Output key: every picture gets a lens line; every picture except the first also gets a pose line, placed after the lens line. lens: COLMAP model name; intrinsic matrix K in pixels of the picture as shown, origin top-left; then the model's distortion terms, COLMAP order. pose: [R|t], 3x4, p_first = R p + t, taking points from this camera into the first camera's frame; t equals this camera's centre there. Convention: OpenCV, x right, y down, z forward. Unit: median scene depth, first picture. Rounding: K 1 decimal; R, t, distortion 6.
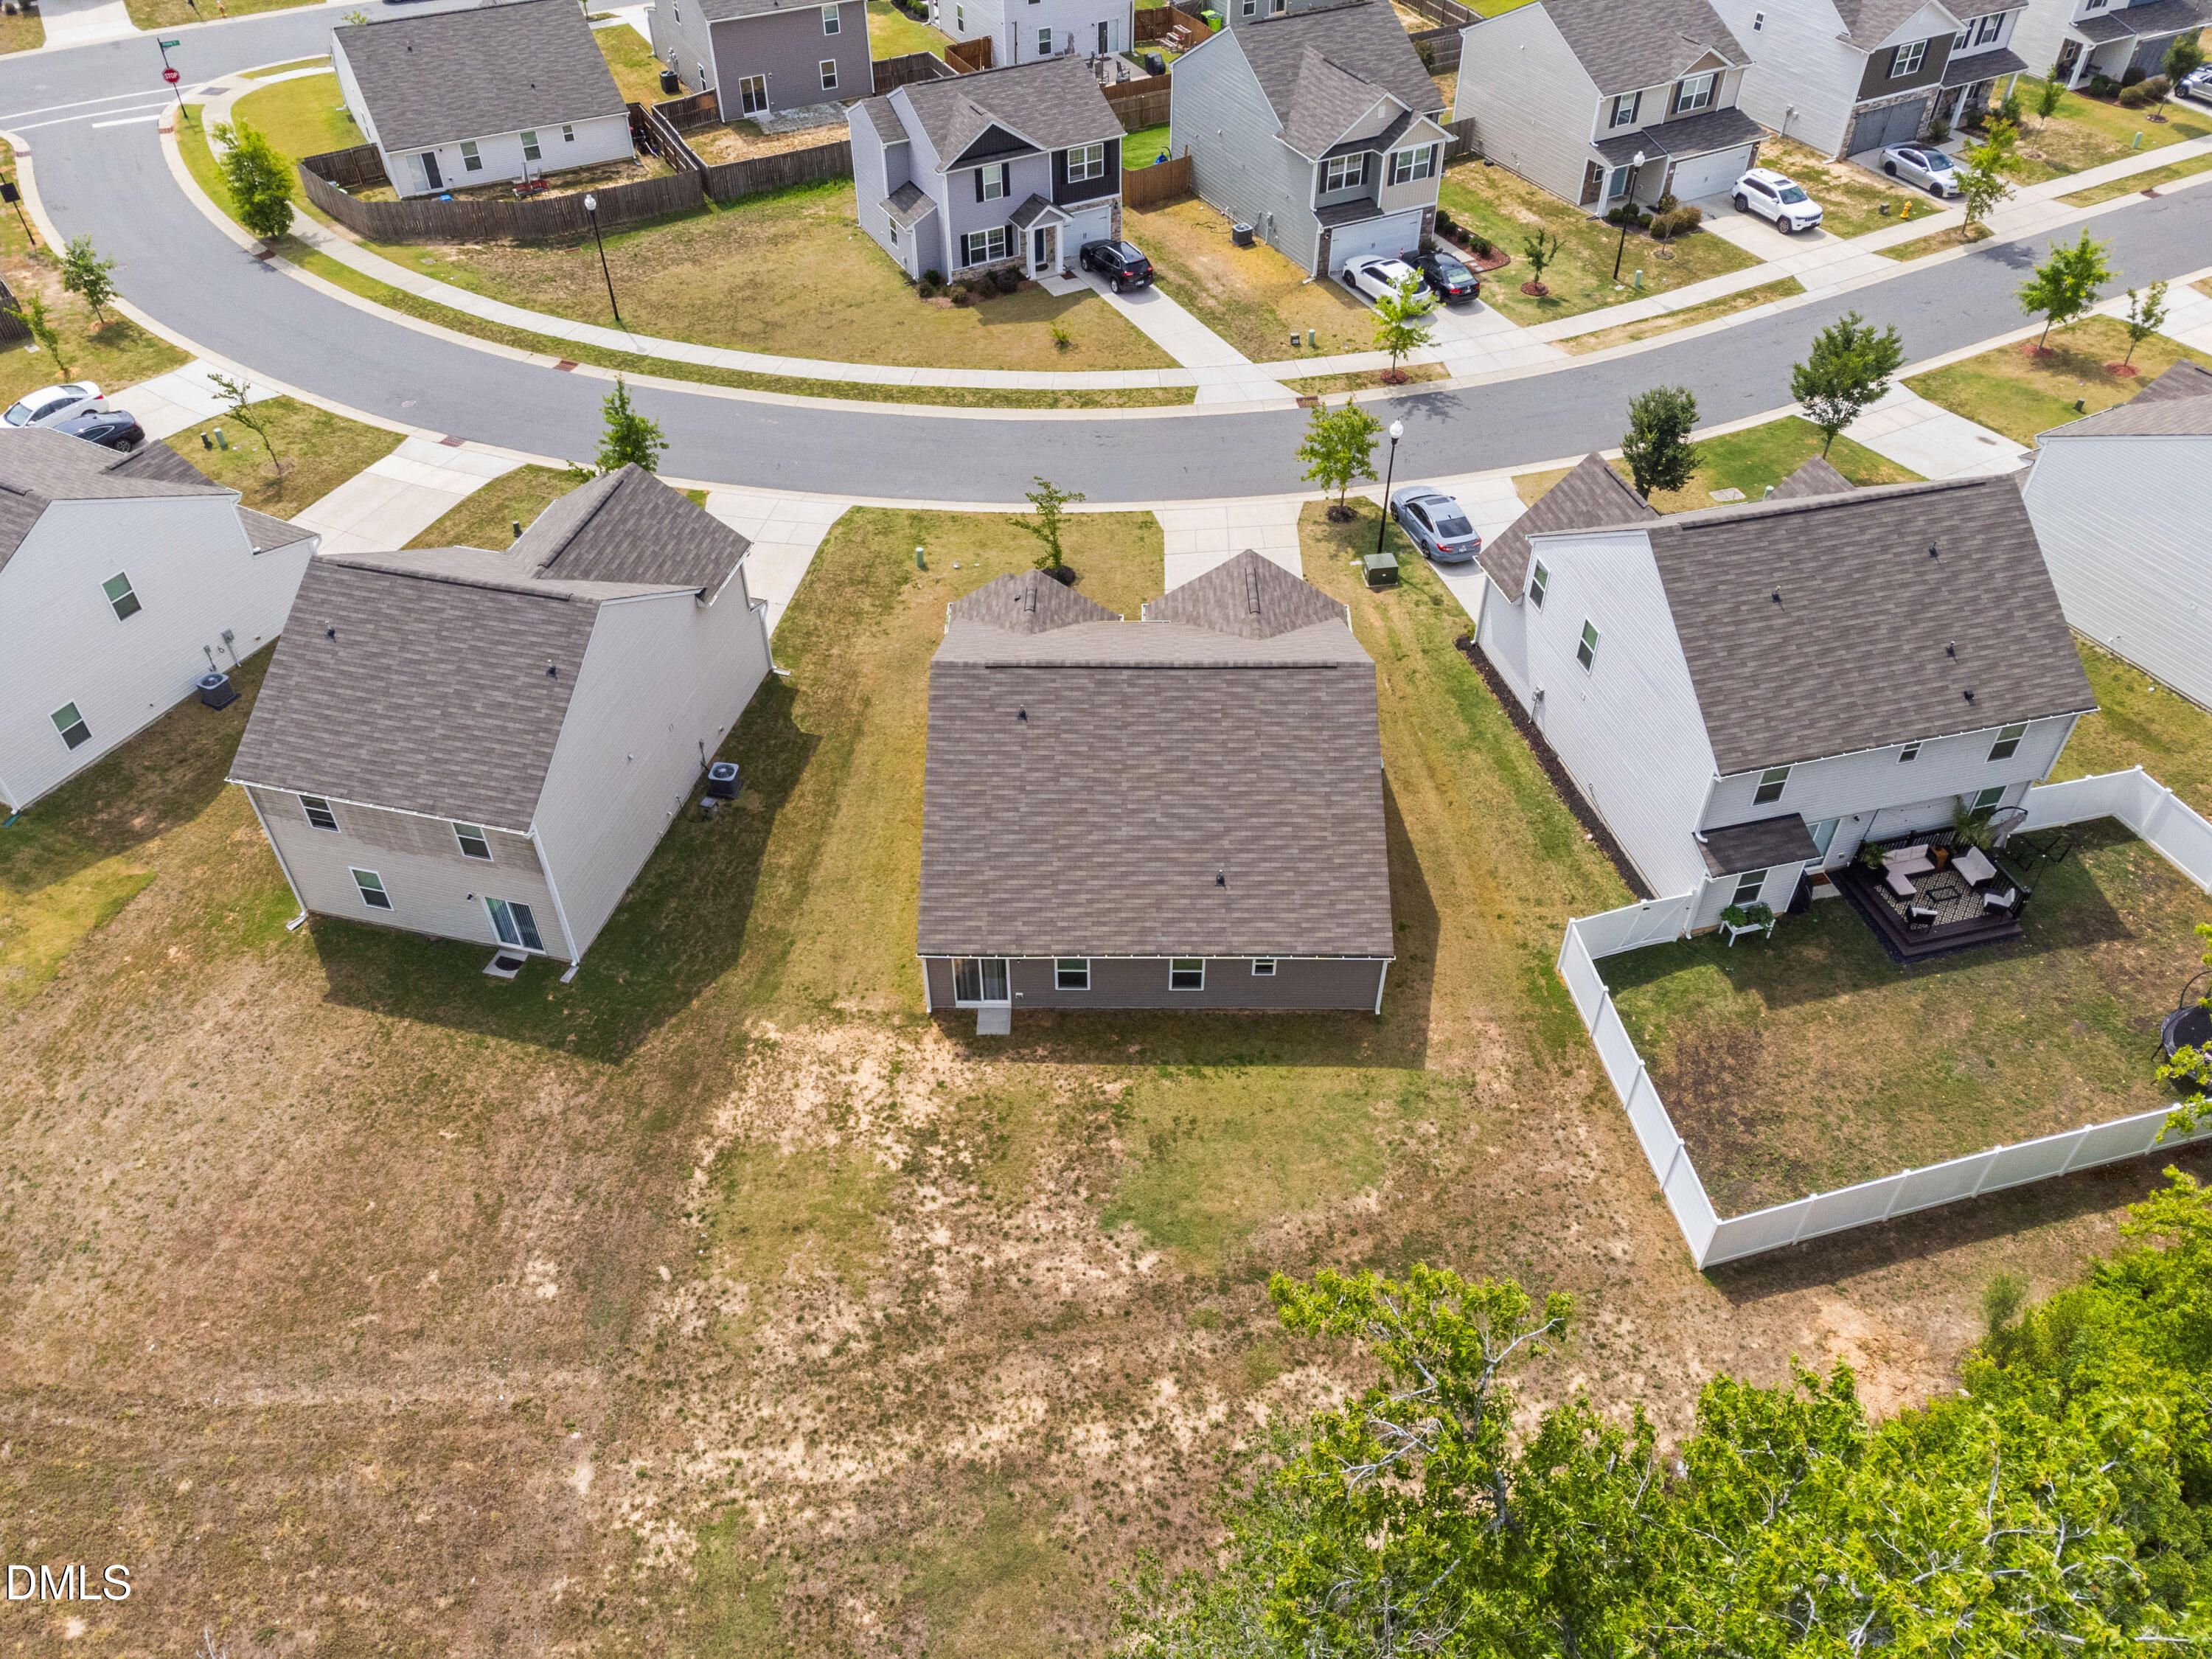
lens RADIAL K [[1680.9, 0, 1138.2], [0, 1680.9, 830.5], [0, 0, 1]] dist [0.008637, 0.008465]
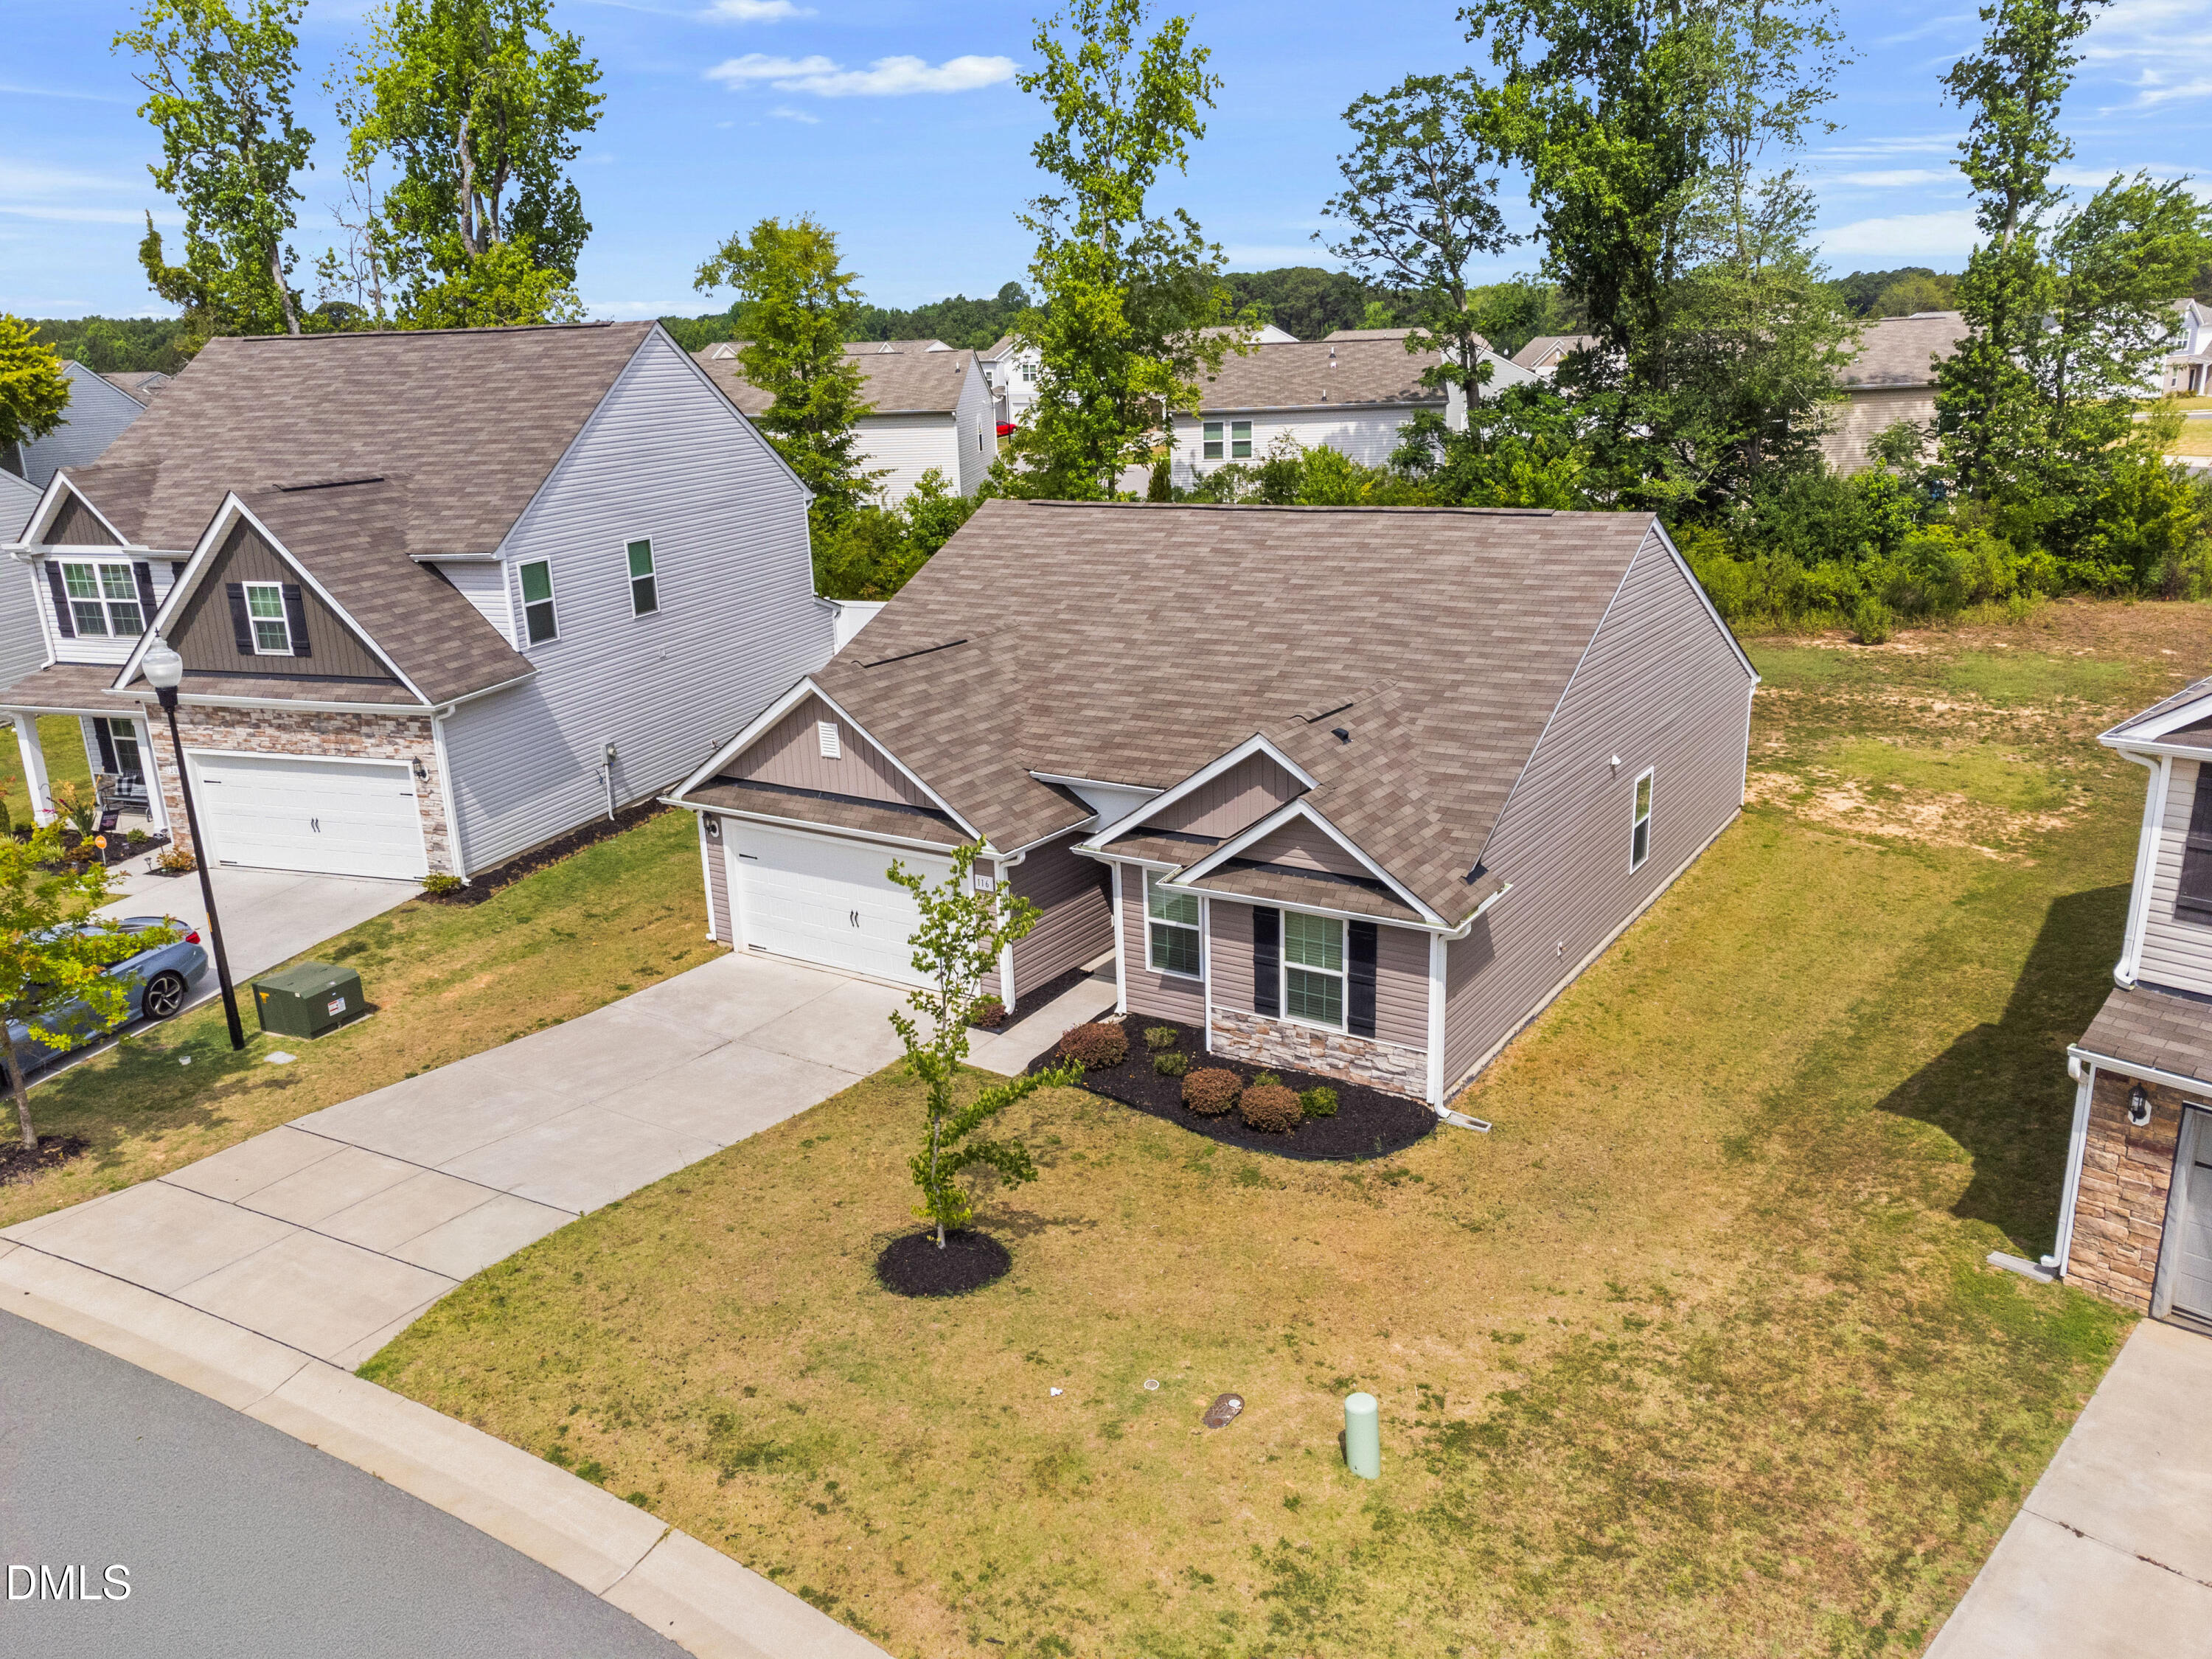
lens RADIAL K [[1680.9, 0, 1138.2], [0, 1680.9, 830.5], [0, 0, 1]] dist [0.008637, 0.008465]
pose [[-0.842312, -0.118852, 0.525723, -0.303037], [0.392202, 0.533899, 0.749086, -0.548462], [-0.369713, 0.837154, -0.403096, 1.475813]]
